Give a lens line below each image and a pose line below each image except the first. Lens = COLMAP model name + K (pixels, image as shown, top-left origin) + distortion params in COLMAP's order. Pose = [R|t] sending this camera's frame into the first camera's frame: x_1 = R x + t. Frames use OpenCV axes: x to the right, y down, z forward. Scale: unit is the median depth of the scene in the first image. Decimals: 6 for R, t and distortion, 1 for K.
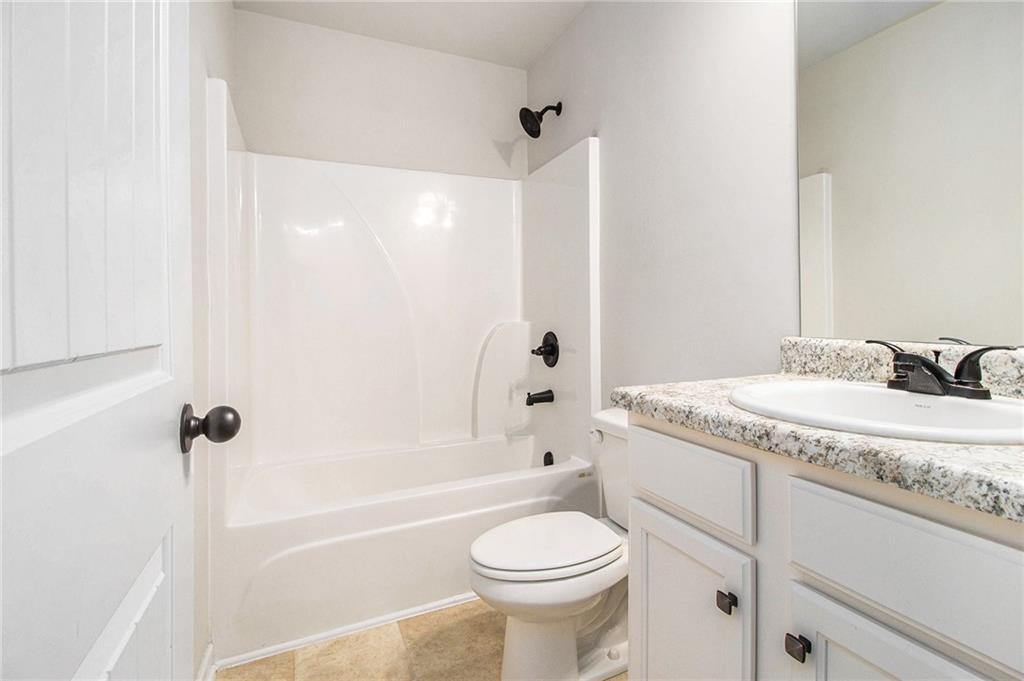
lens RADIAL K [[489.3, 0, 516.6], [0, 489.3, 316.7], [0, 0, 1]] dist [-0.015935, -0.000446]
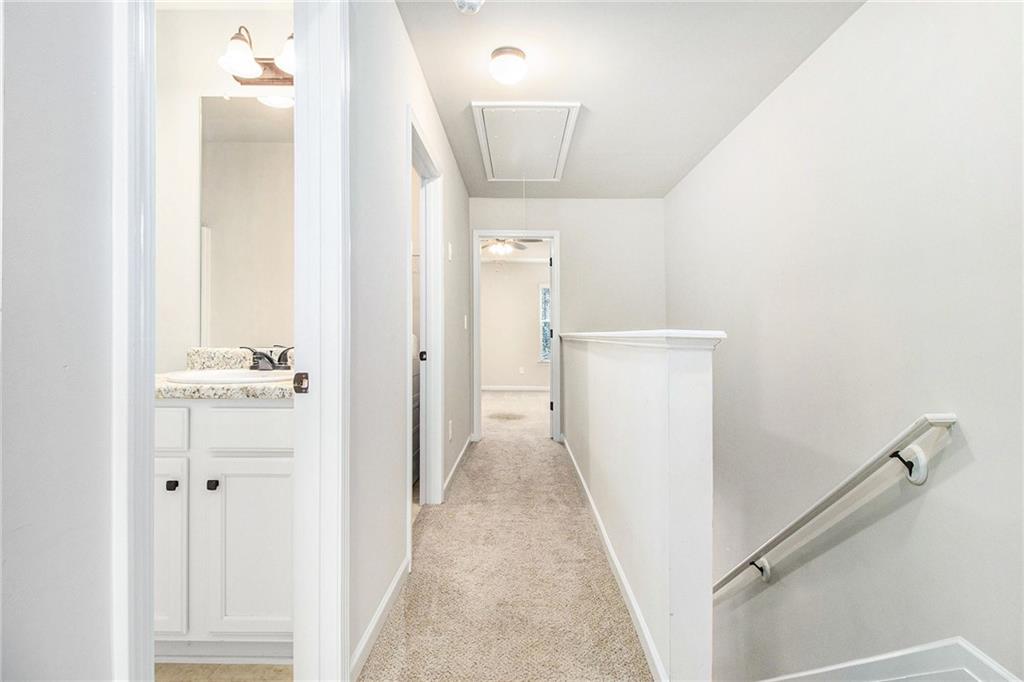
lens RADIAL K [[484.0, 0, 518.5], [0, 484.0, 329.6], [0, 0, 1]] dist [0.002769, 0.000269]
pose [[0.394691, 0.009884, 0.918761, -0.695204], [0.000385, 0.999940, -0.010922, 0.000642], [-0.918814, 0.004665, 0.394663, -0.885976]]
